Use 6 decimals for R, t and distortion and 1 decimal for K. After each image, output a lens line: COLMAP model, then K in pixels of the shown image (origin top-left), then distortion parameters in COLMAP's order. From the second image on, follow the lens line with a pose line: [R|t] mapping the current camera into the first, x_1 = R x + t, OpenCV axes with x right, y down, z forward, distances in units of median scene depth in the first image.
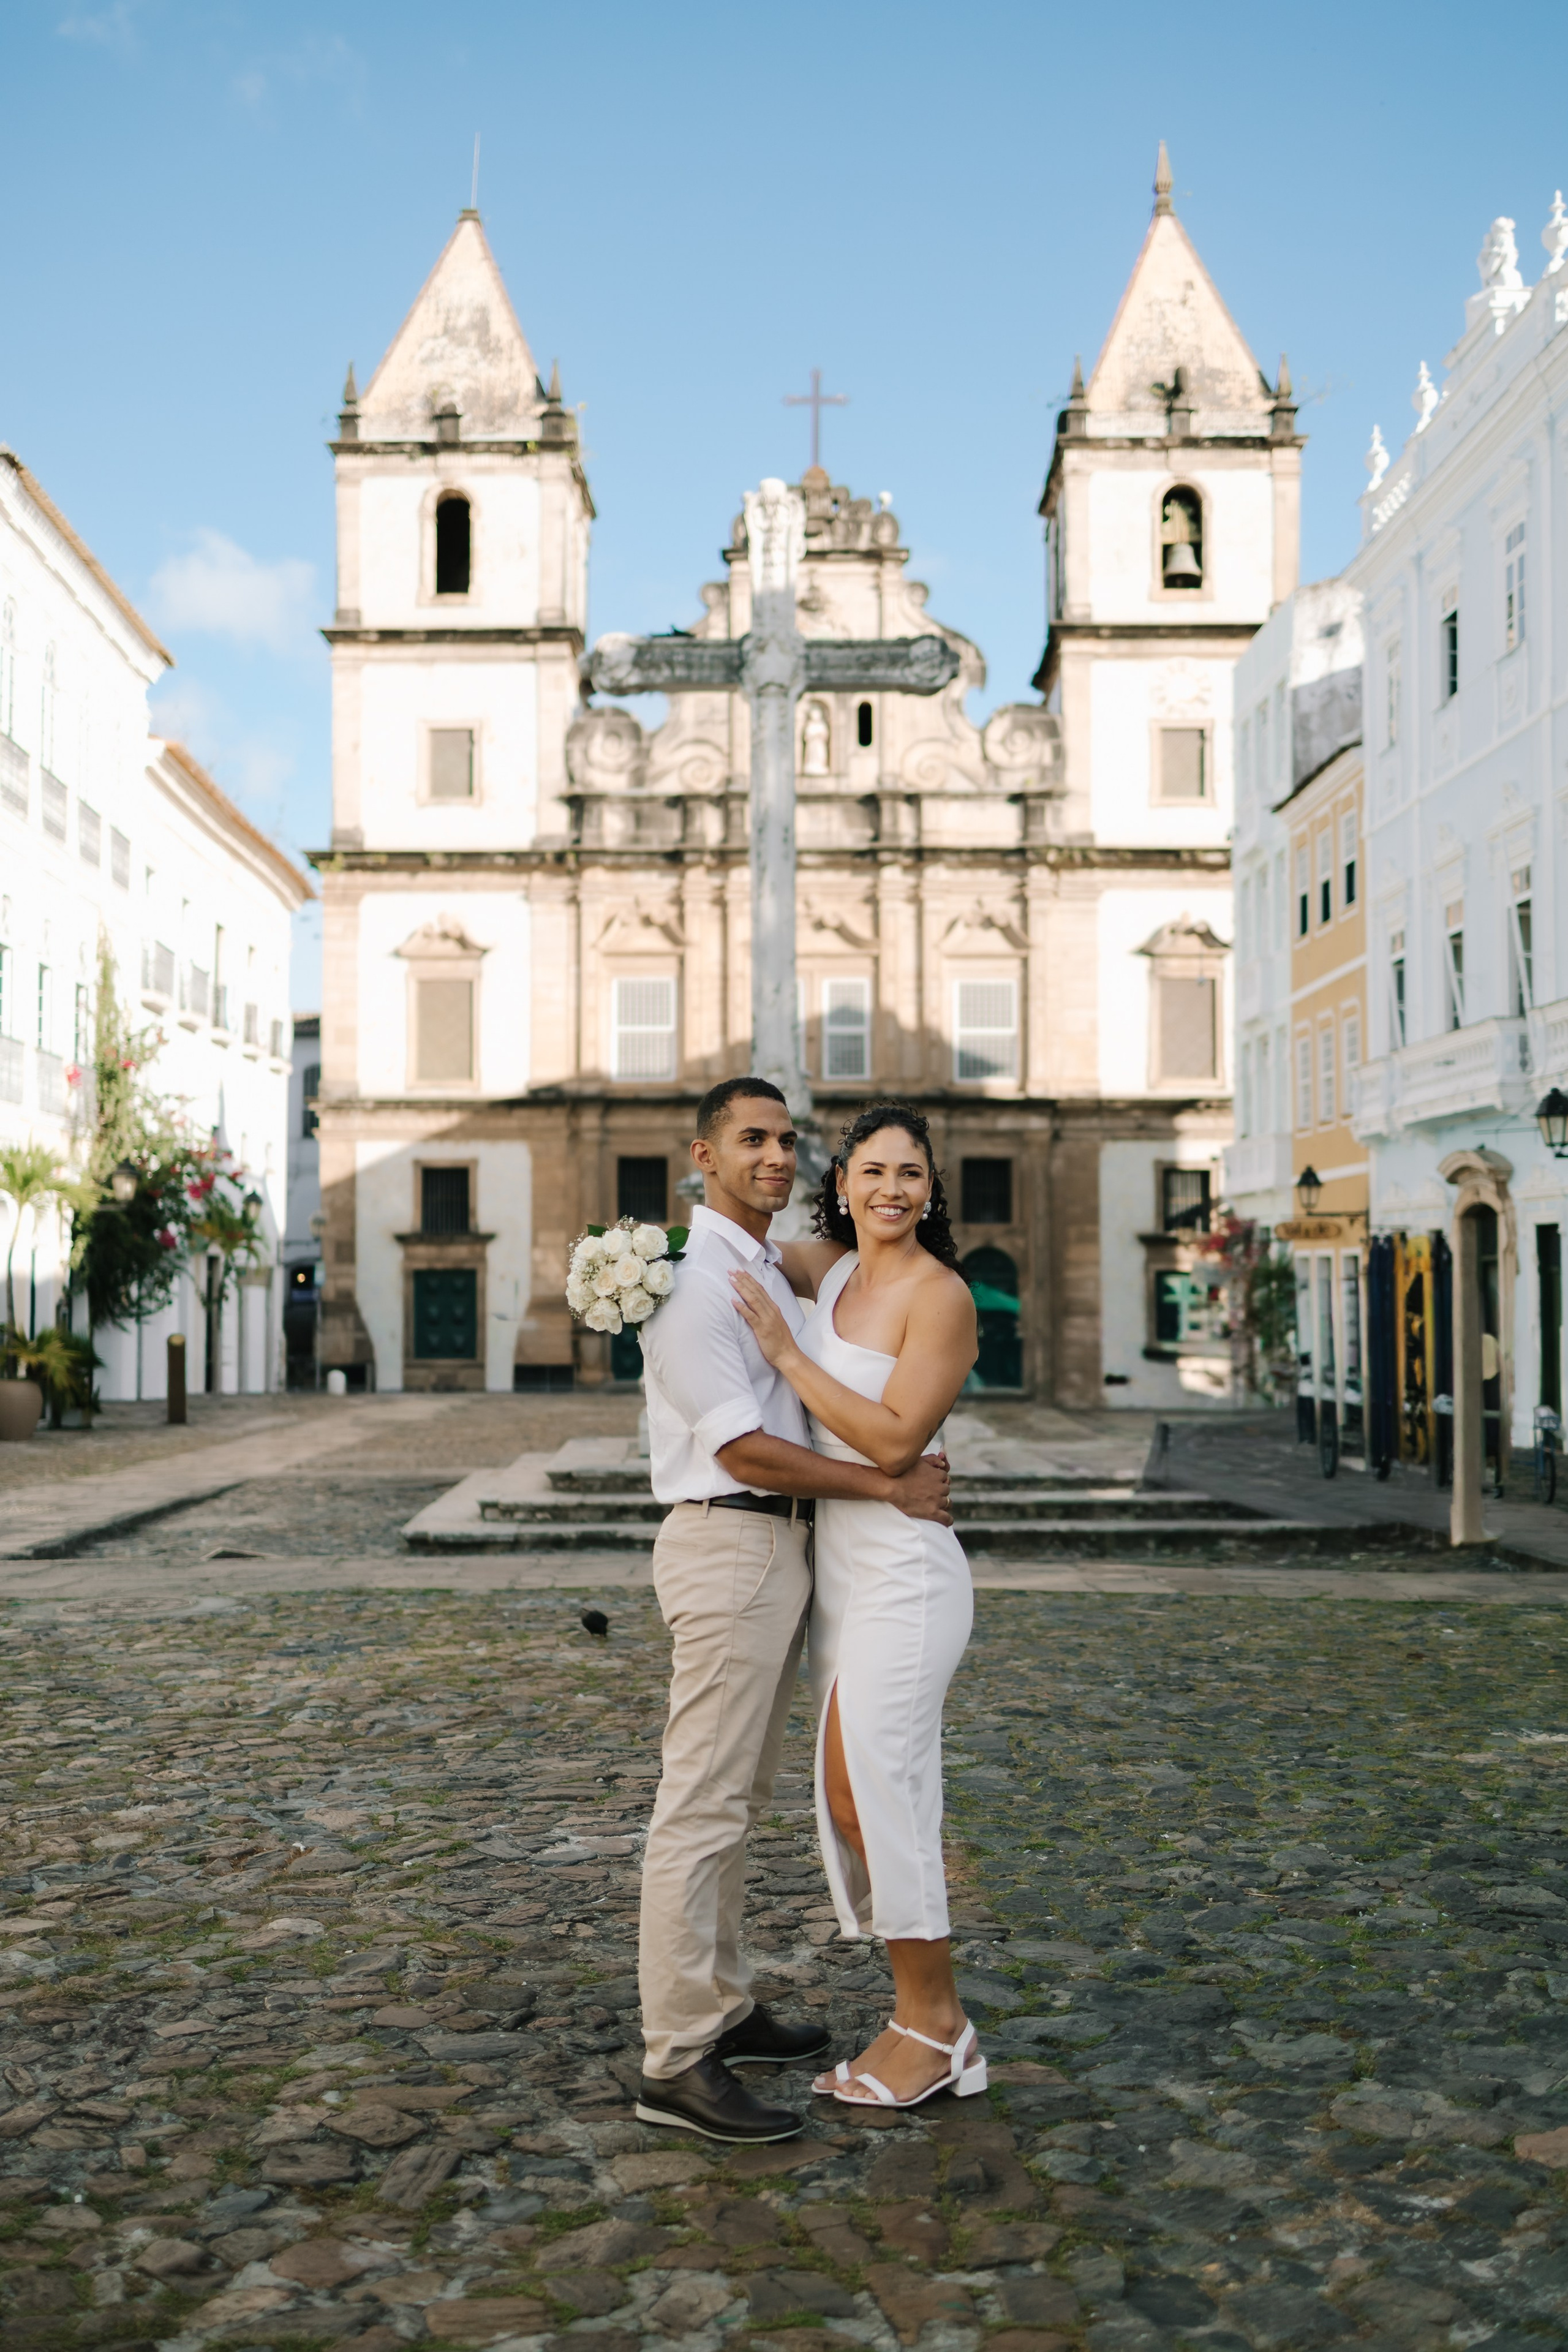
lens RADIAL K [[2173.3, 0, 772.2], [0, 2173.3, 1152.3], [0, 0, 1]] dist [-0.004285, 0.004466]
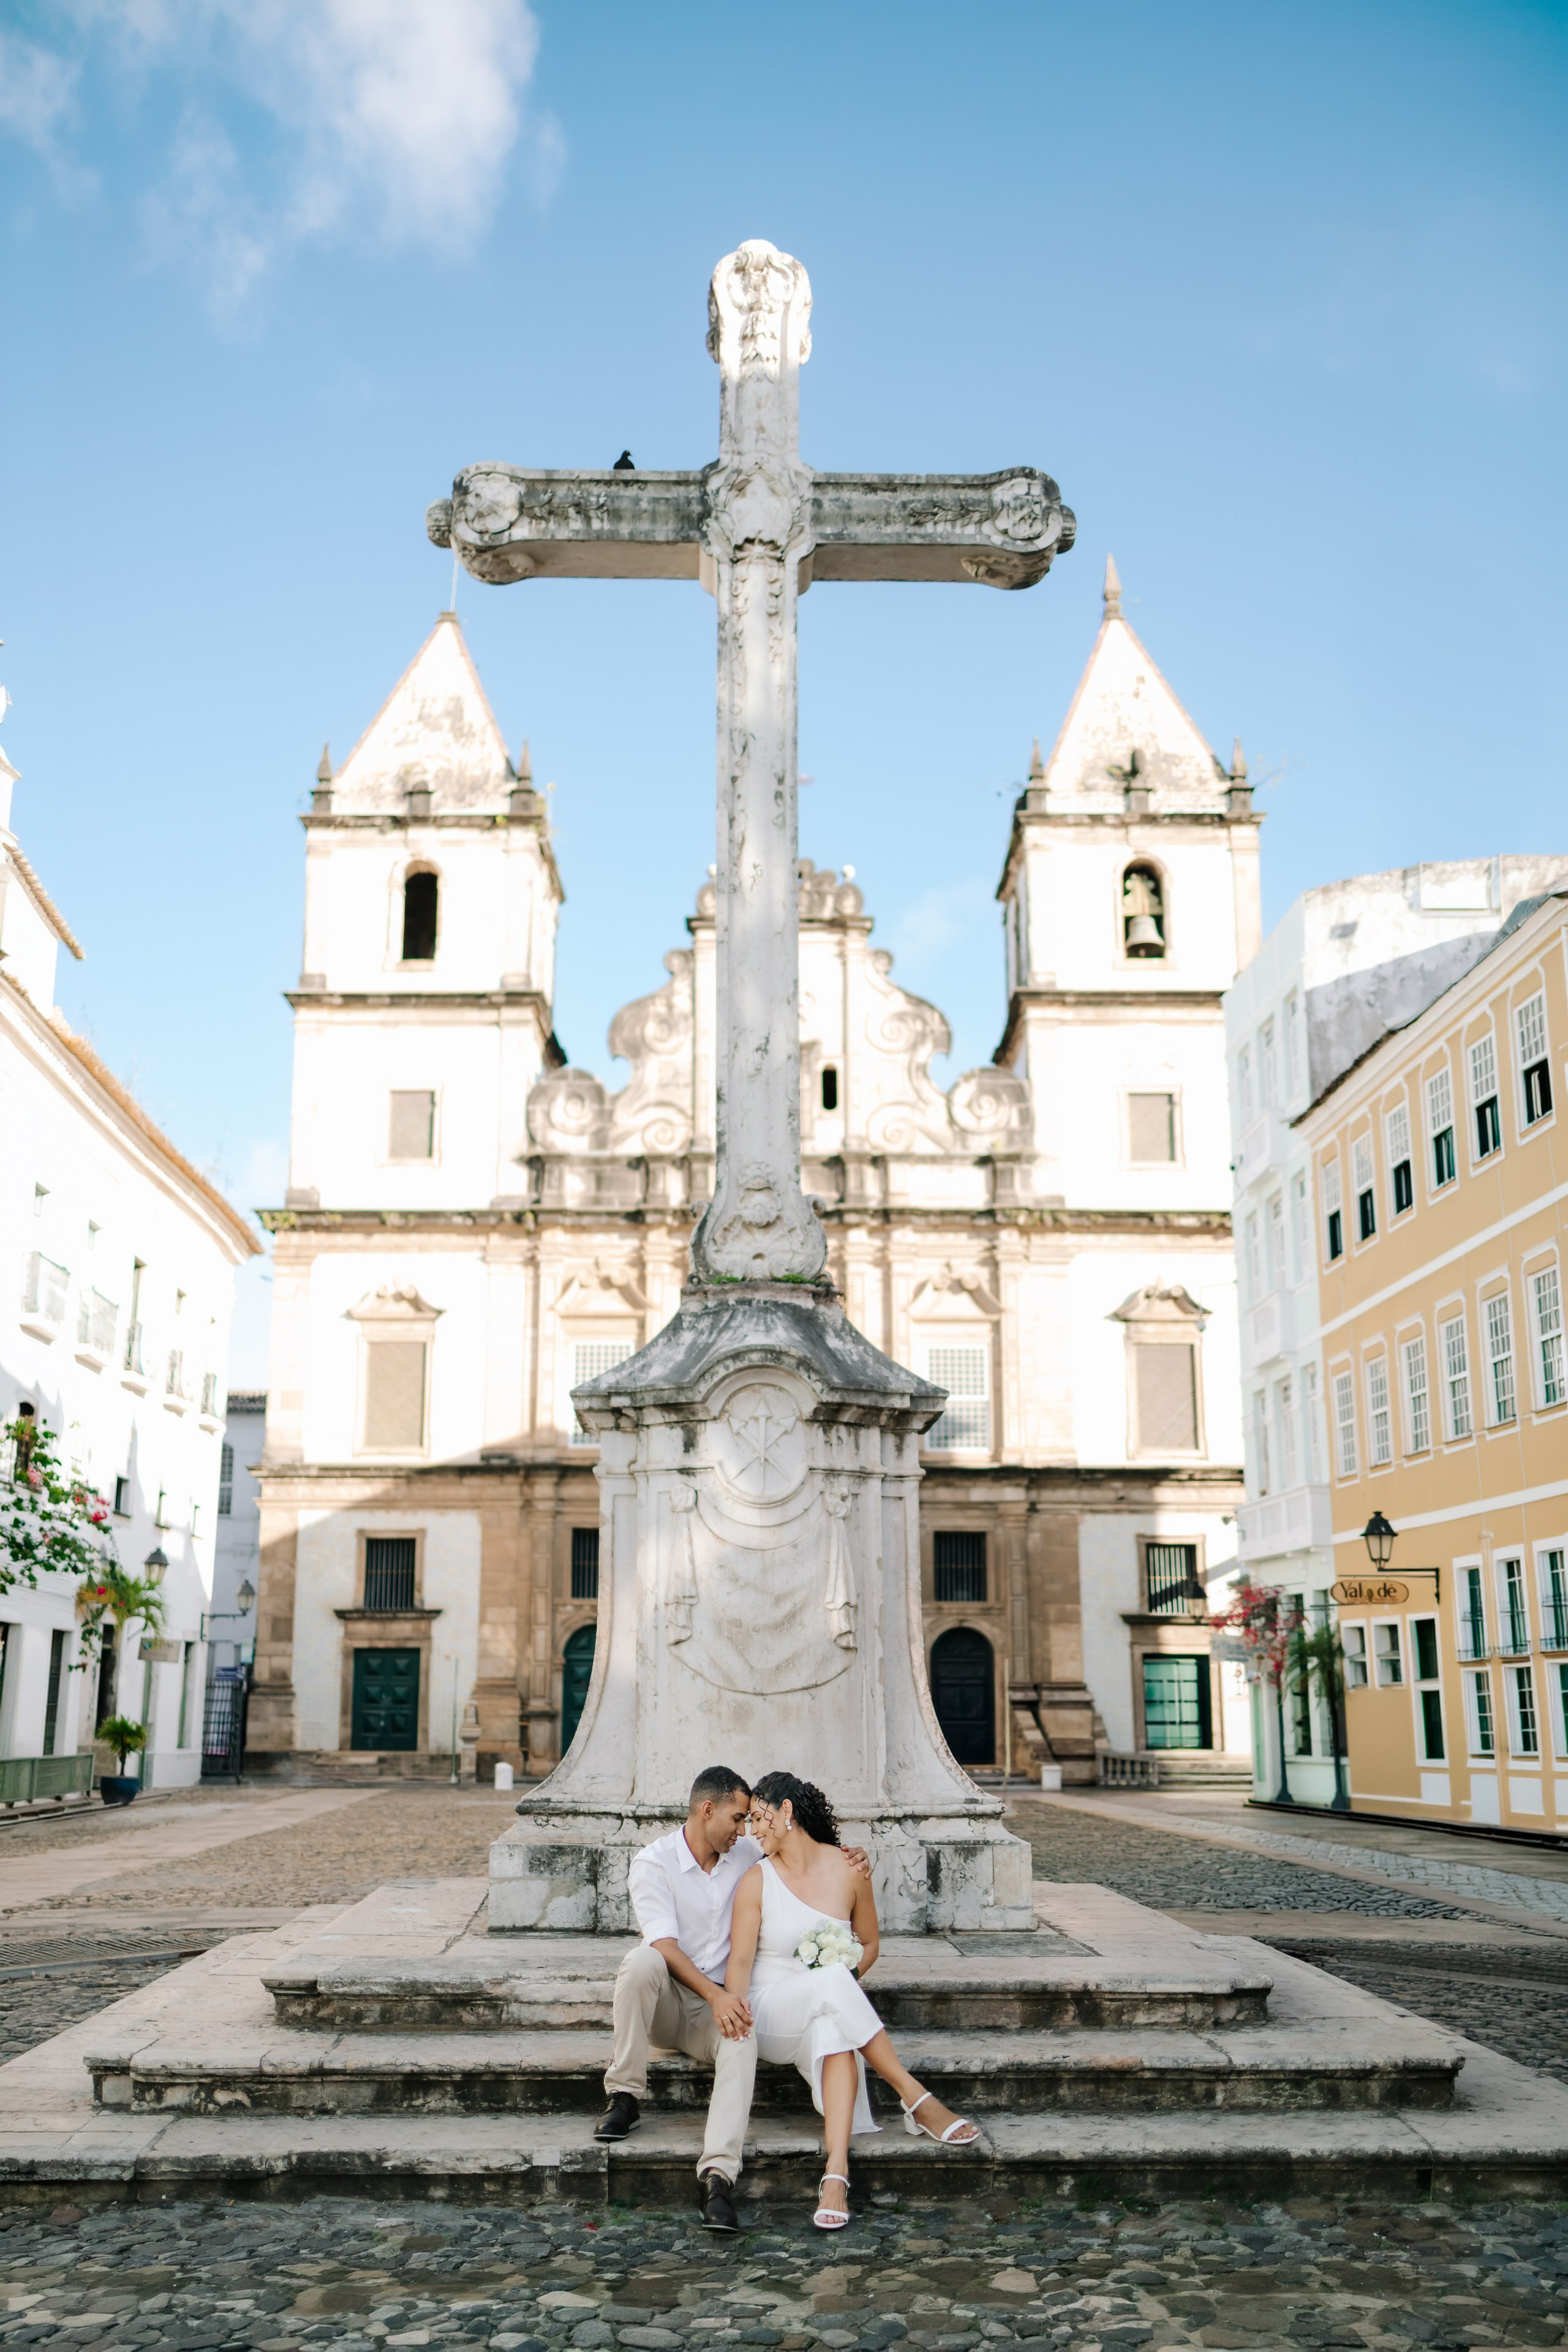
lens RADIAL K [[1945.6, 0, 728.7], [0, 1945.6, 1229.6], [0, 0, 1]] dist [-0.003987, -0.003090]
pose [[0.999988, 0.004636, -0.001765, -0.001558], [-0.004864, 0.986149, -0.165793, 0.014094], [0.000972, 0.165799, 0.986159, 0.137203]]
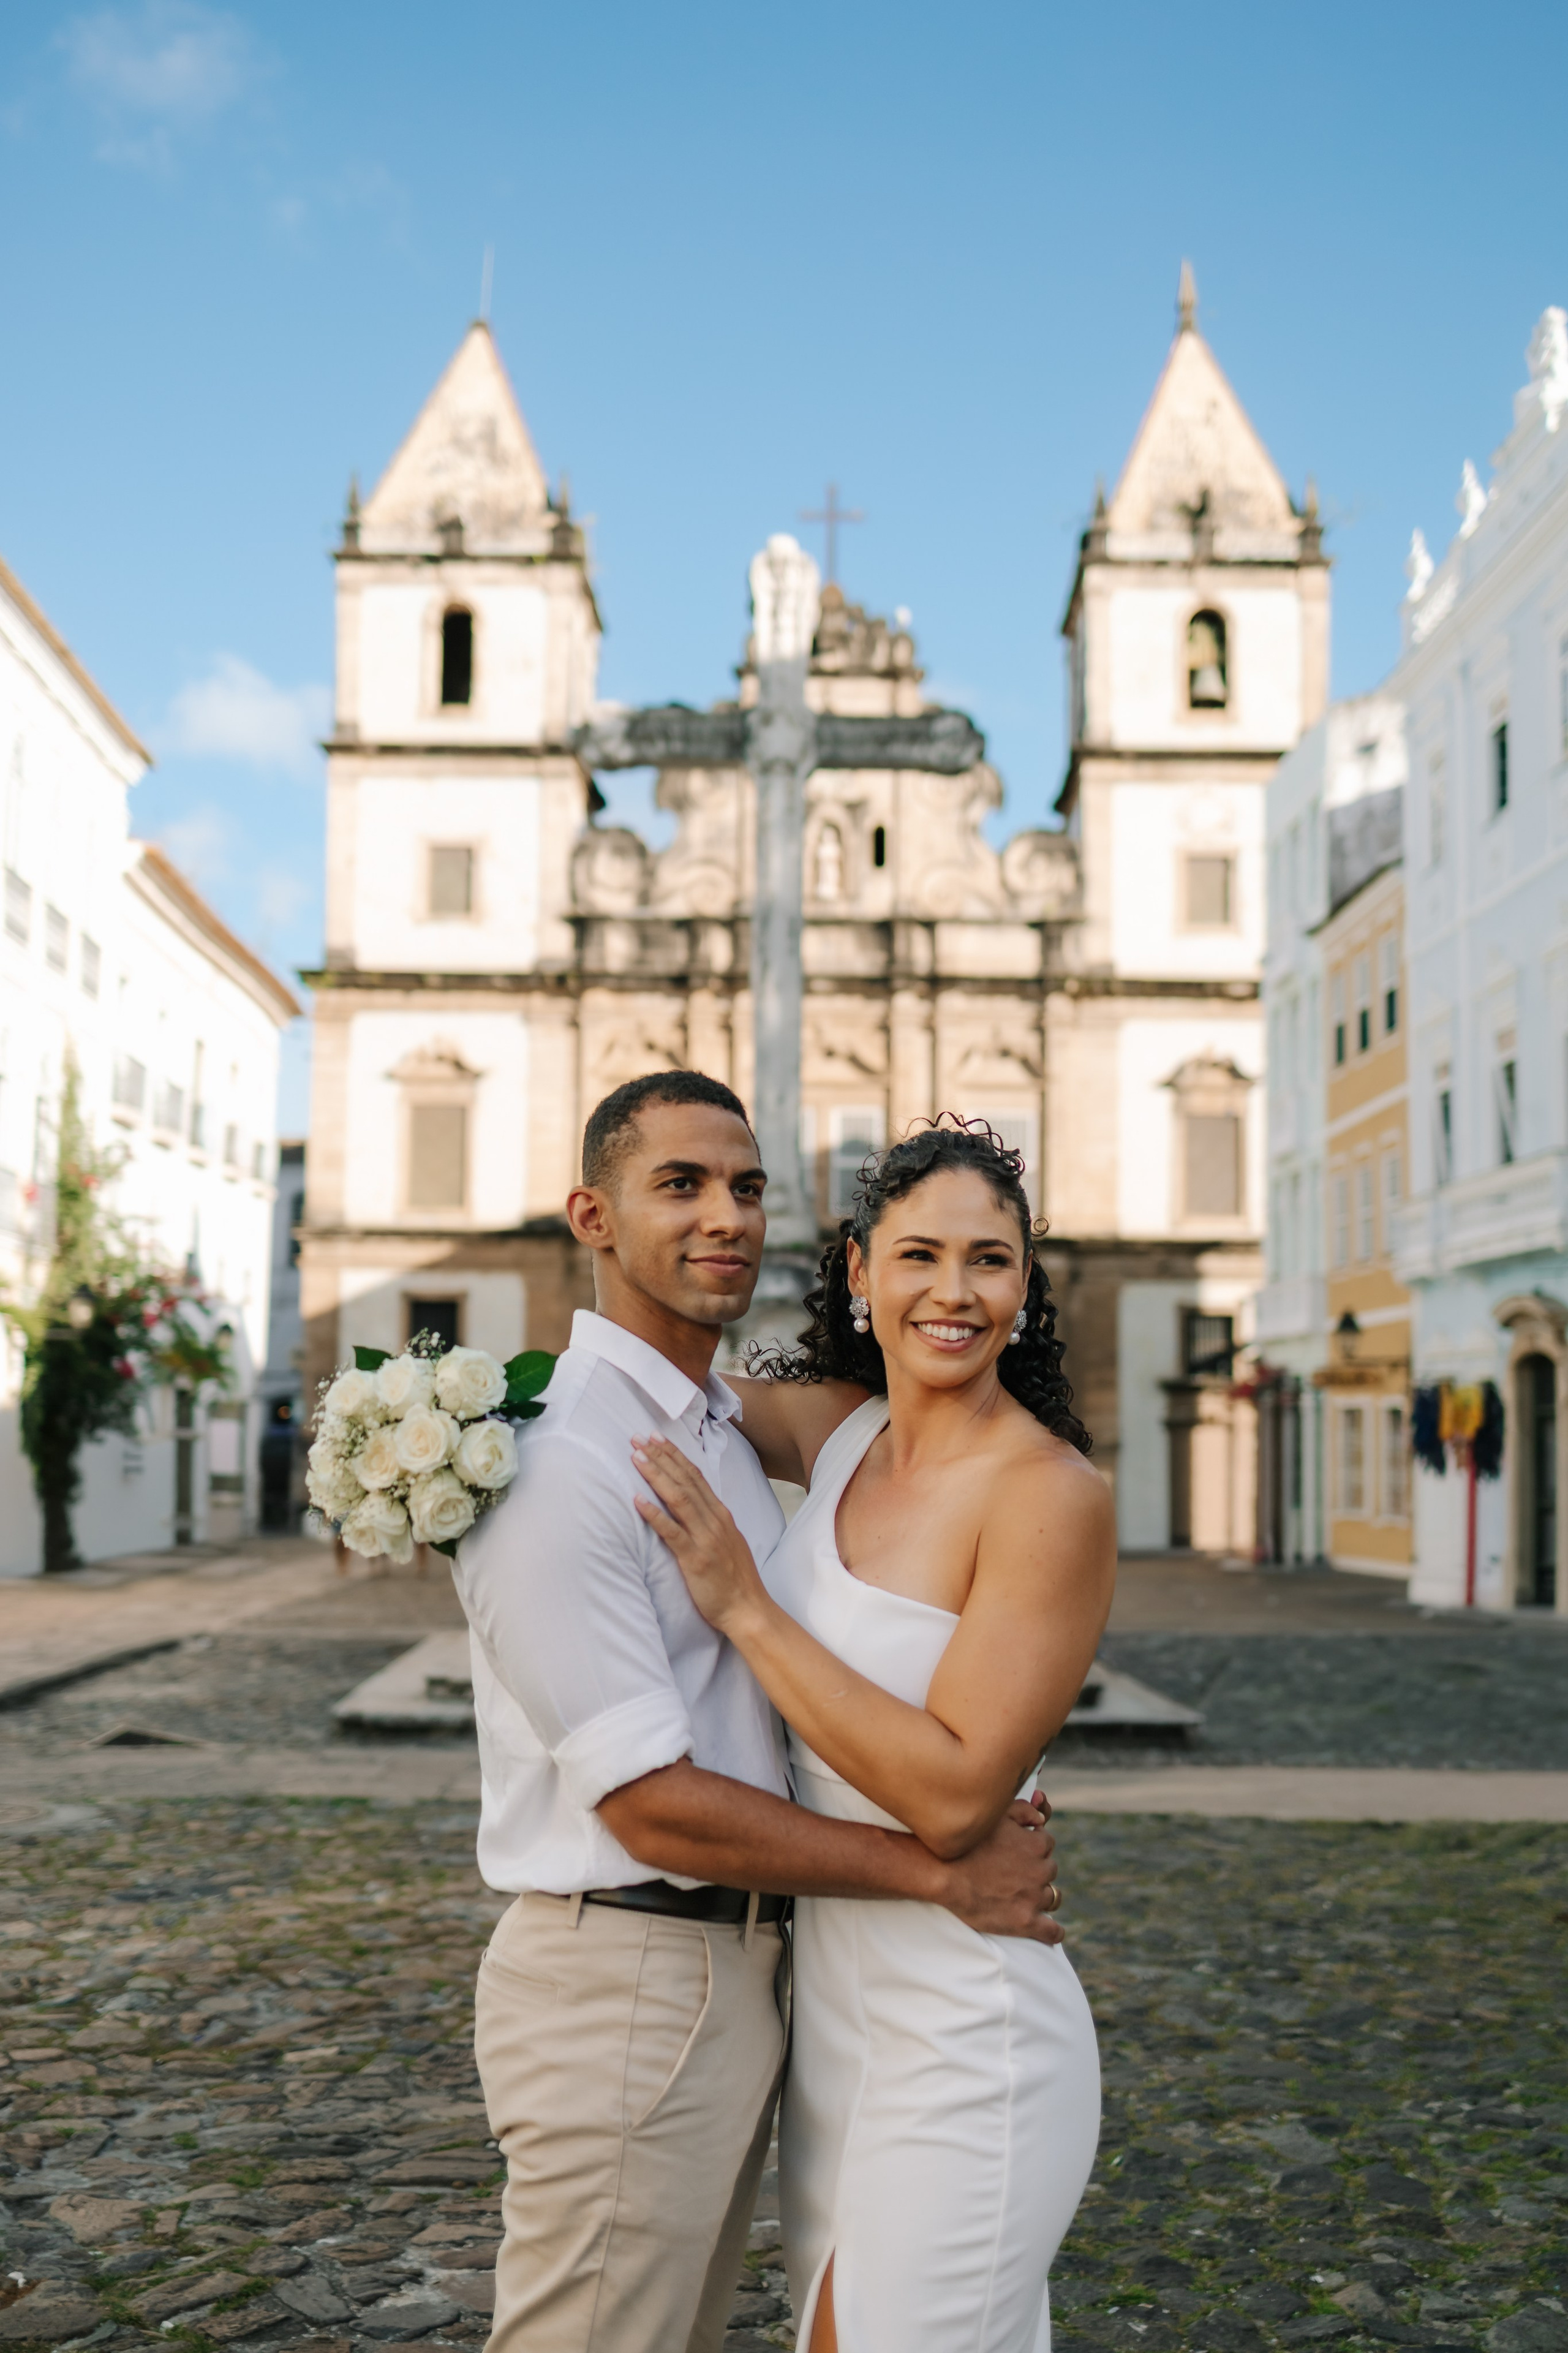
lens RADIAL K [[2213.6, 0, 784.0], [0, 2213.6, 1176.5], [0, 0, 1]] dist [0.002198, 0.012673]
pose [[0.999906, 0.013639, 0.001576, 0.000819], [-0.013540, 0.998572, -0.051687, 0.000953], [-0.002279, 0.051661, 0.998662, 0.024885]]
